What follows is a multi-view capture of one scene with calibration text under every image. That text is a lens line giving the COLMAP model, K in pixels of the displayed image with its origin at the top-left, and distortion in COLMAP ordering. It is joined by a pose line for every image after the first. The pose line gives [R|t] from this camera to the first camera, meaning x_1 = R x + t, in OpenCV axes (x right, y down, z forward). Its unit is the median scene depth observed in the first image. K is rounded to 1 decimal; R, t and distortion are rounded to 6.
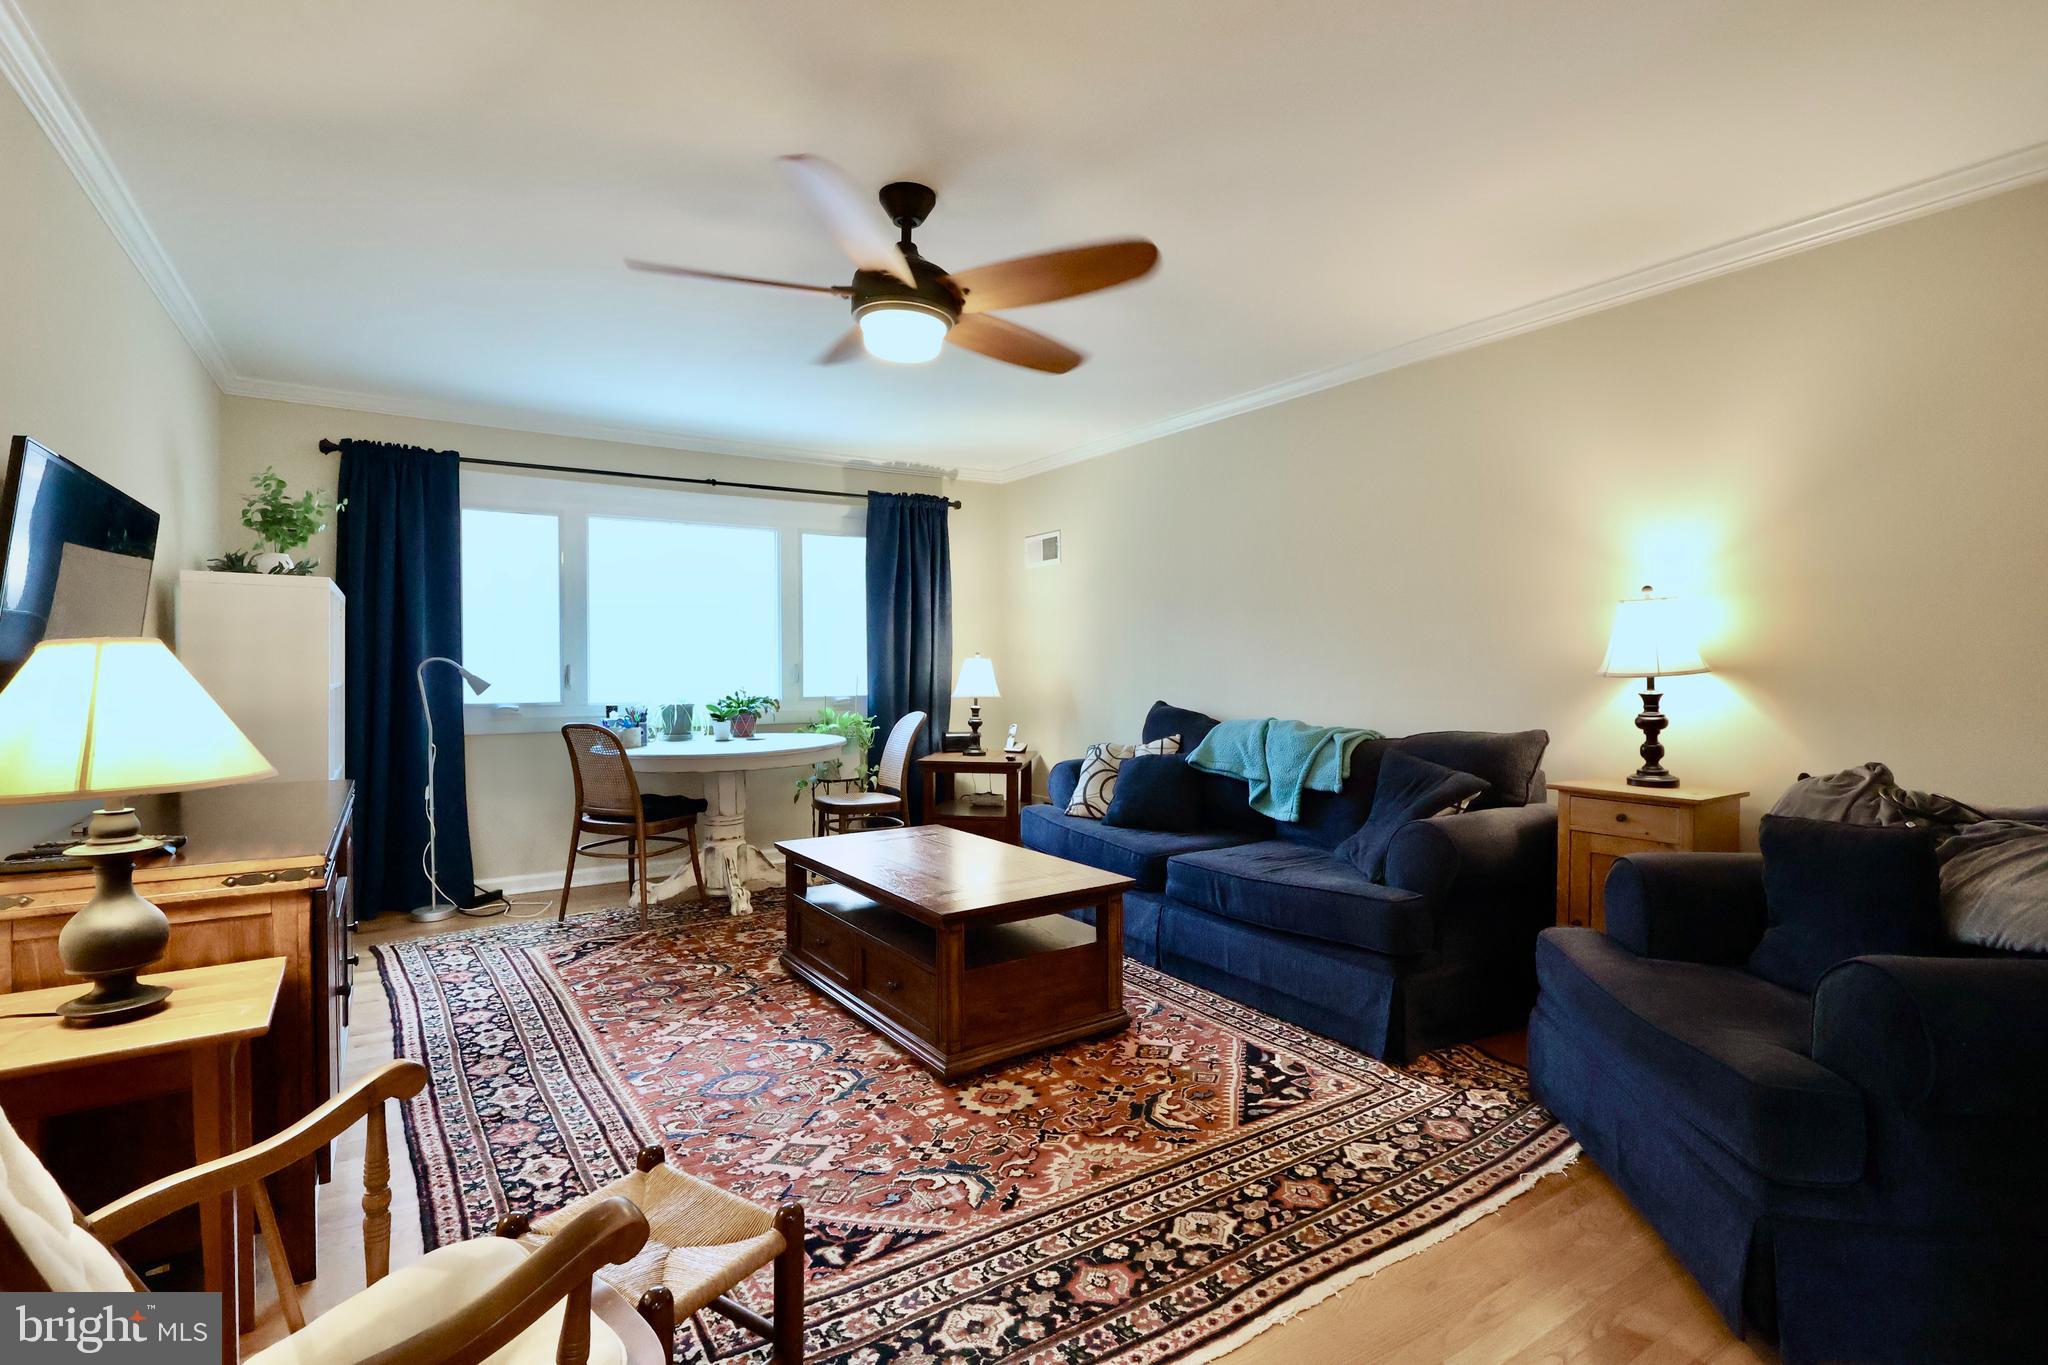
lens RADIAL K [[991.6, 0, 1021.8], [0, 991.6, 686.4], [0, 0, 1]] dist [0.002991, 0.000530]
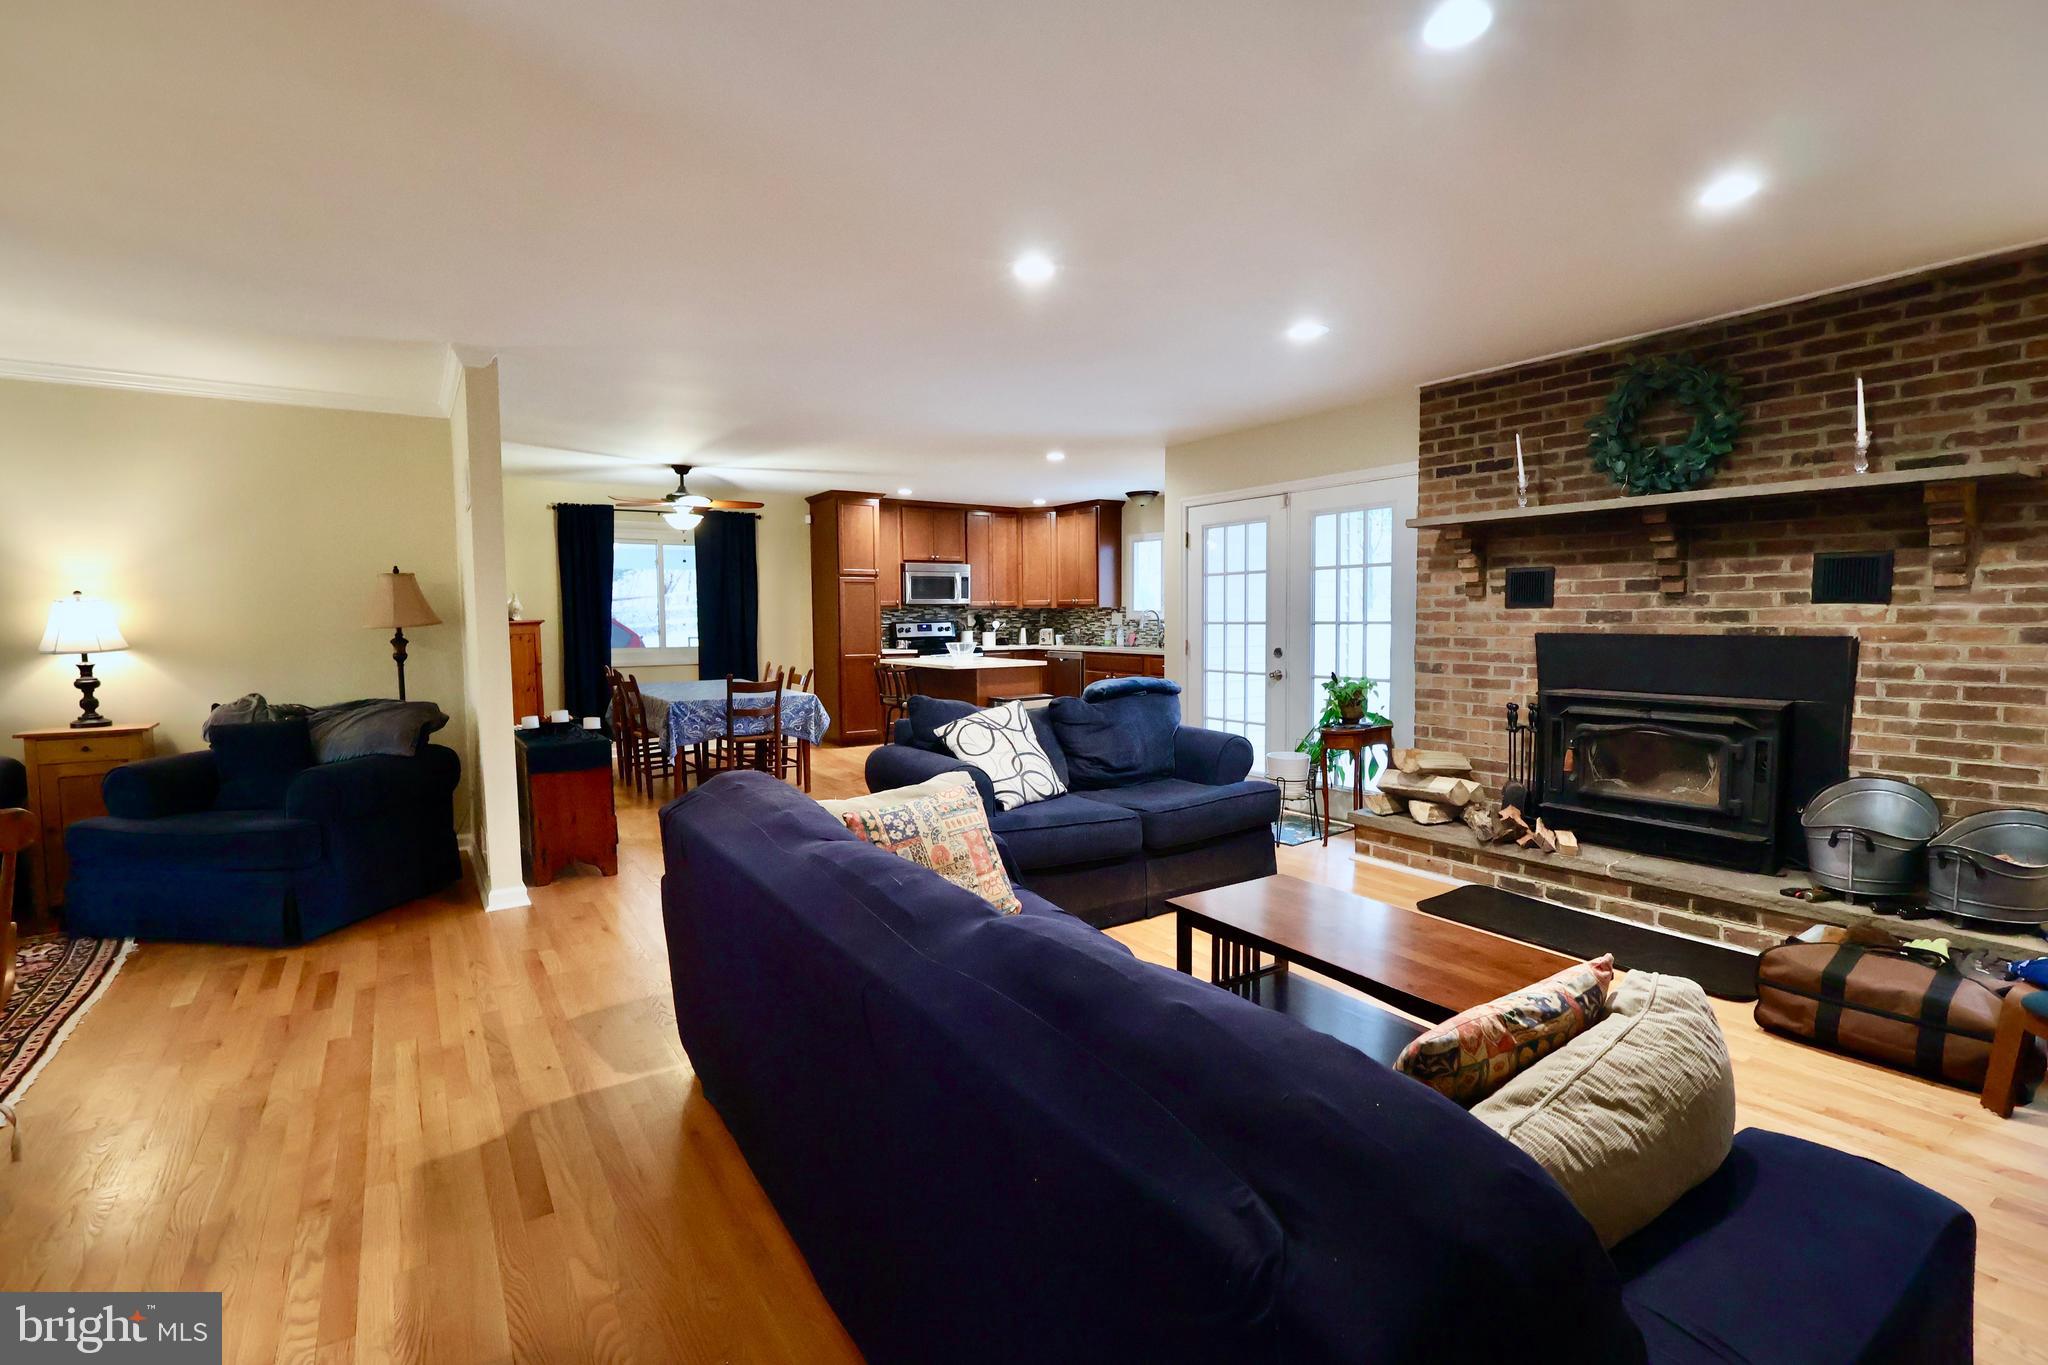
lens RADIAL K [[933.9, 0, 1029.1], [0, 933.9, 683.2], [0, 0, 1]] dist [-0.000186, 0.000149]
pose [[-0.017100, -0.068111, 0.997531, -0.792446], [0.032994, 0.997095, 0.068647, -0.014120], [-0.999309, 0.034086, -0.014803, -0.386732]]
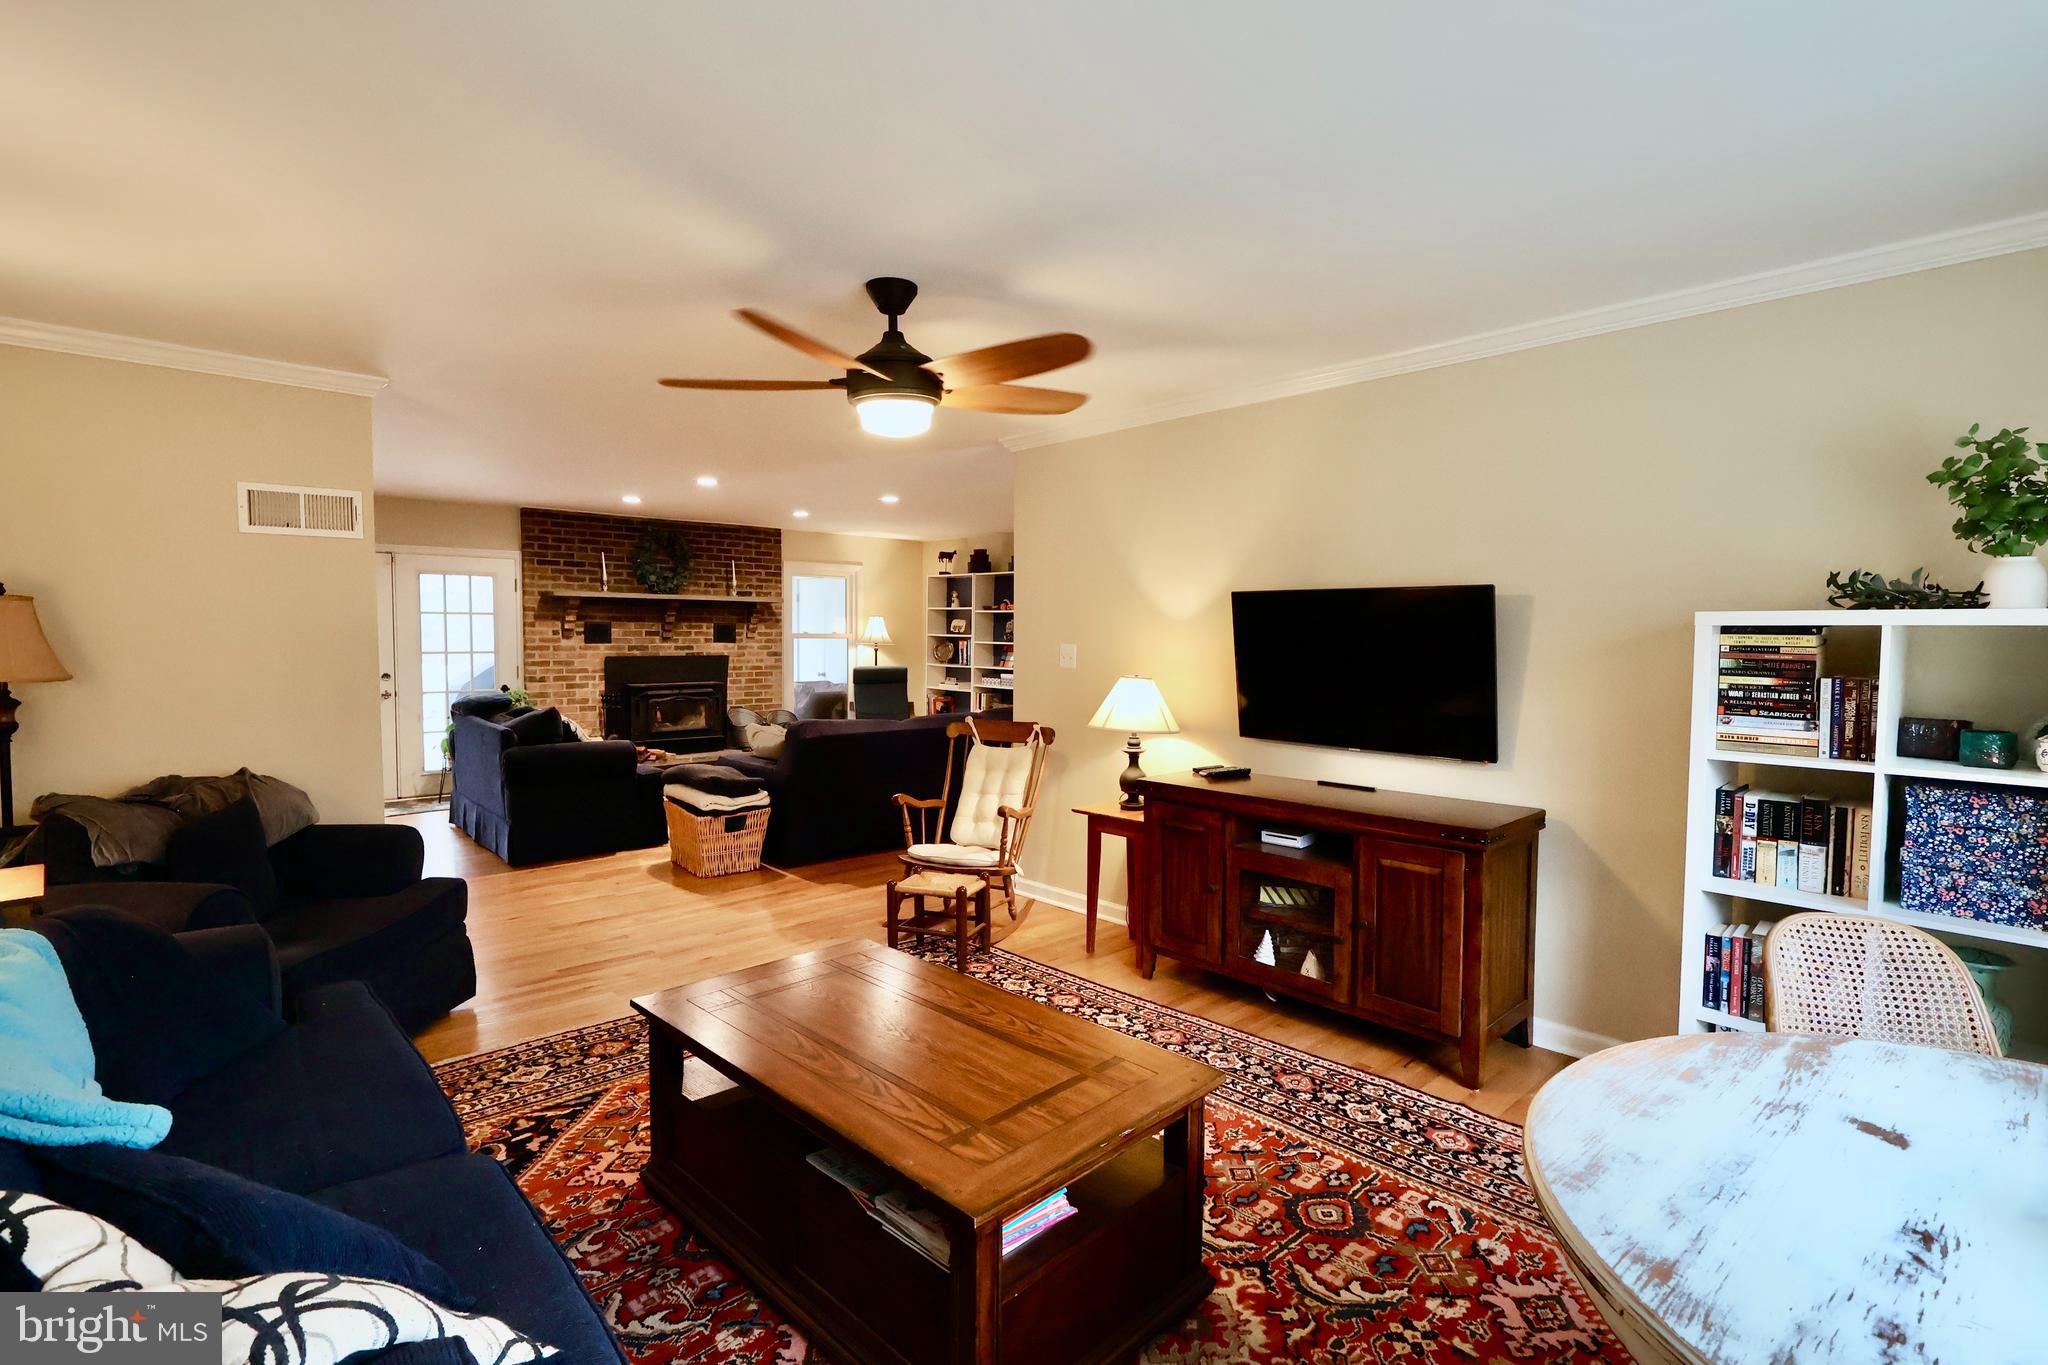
lens RADIAL K [[991.6, 0, 1027.5], [0, 991.6, 680.9], [0, 0, 1]] dist [0.002991, 0.000530]
pose [[-0.983926, 0.005109, -0.178501, -0.057152], [-0.008397, 0.997161, 0.074828, -0.124717], [0.178377, 0.075124, -0.981090, 1.905886]]
